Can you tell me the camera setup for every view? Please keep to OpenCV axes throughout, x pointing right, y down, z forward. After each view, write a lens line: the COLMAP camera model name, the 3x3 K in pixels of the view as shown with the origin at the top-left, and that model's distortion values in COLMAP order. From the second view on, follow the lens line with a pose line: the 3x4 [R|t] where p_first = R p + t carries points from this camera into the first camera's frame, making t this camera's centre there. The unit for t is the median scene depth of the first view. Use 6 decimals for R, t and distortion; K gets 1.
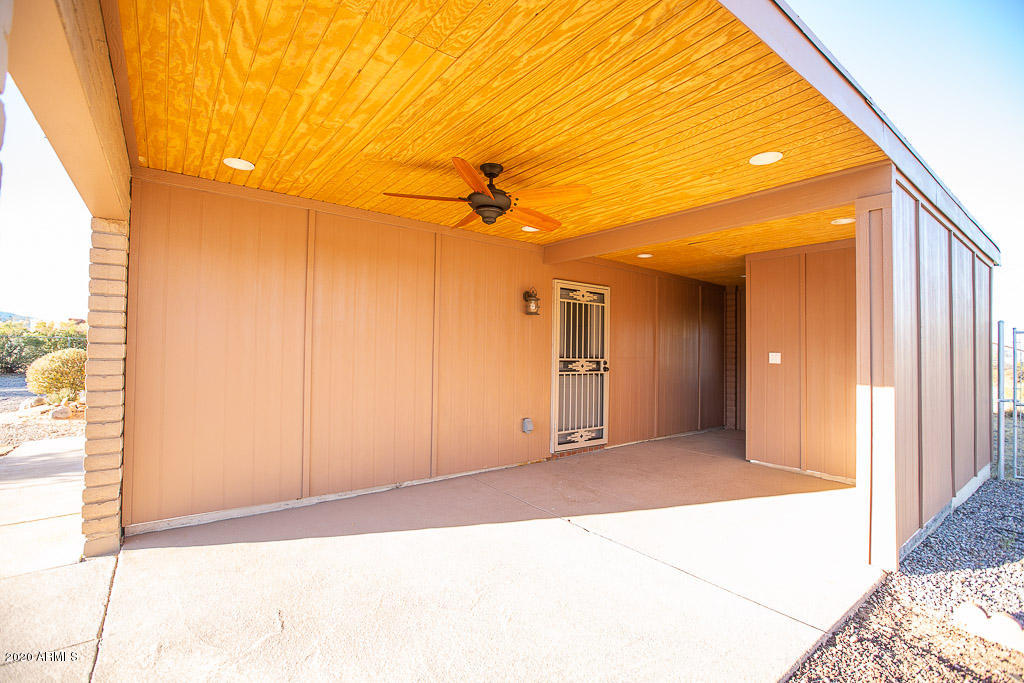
lens RADIAL K [[460.0, 0, 512.0], [0, 460.0, 341.5], [0, 0, 1]] dist [-0.039467, 0.000082]
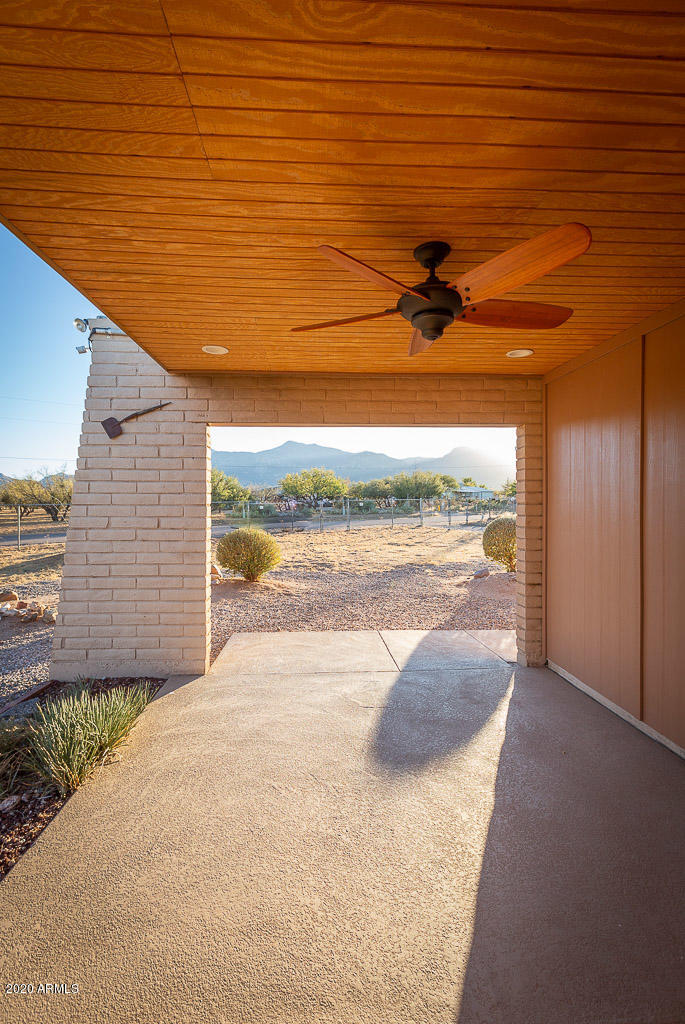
lens RADIAL K [[466.4, 0, 342.5], [0, 466.4, 512.0], [0, 0, 1]] dist [-0.001530, -0.000103]
pose [[-0.559091, -0.003138, -0.829101, 0.423319], [0.009064, 0.999910, -0.009896, -0.001944], [0.829057, -0.013048, -0.559012, 0.921020]]
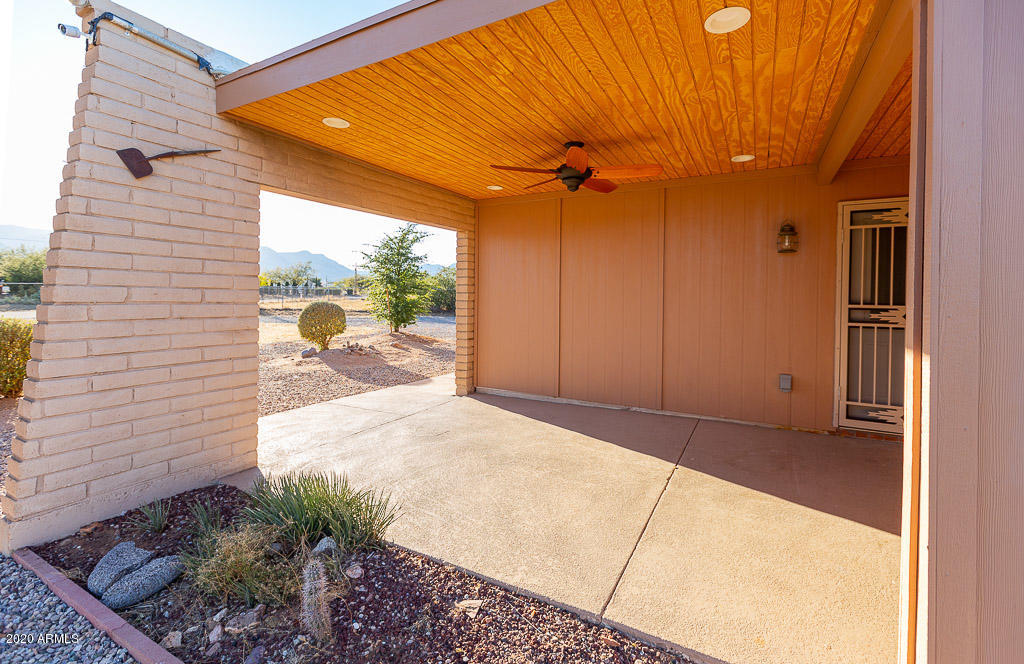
lens RADIAL K [[445.2, 0, 515.5], [0, 445.2, 310.7], [0, 0, 1]] dist [-0.000057, 0.000022]
pose [[0.411526, 0.014828, -0.911278, 0.718930], [0.018698, 0.999520, 0.024707, 0.022737], [0.911206, -0.027206, 0.411051, 0.259335]]
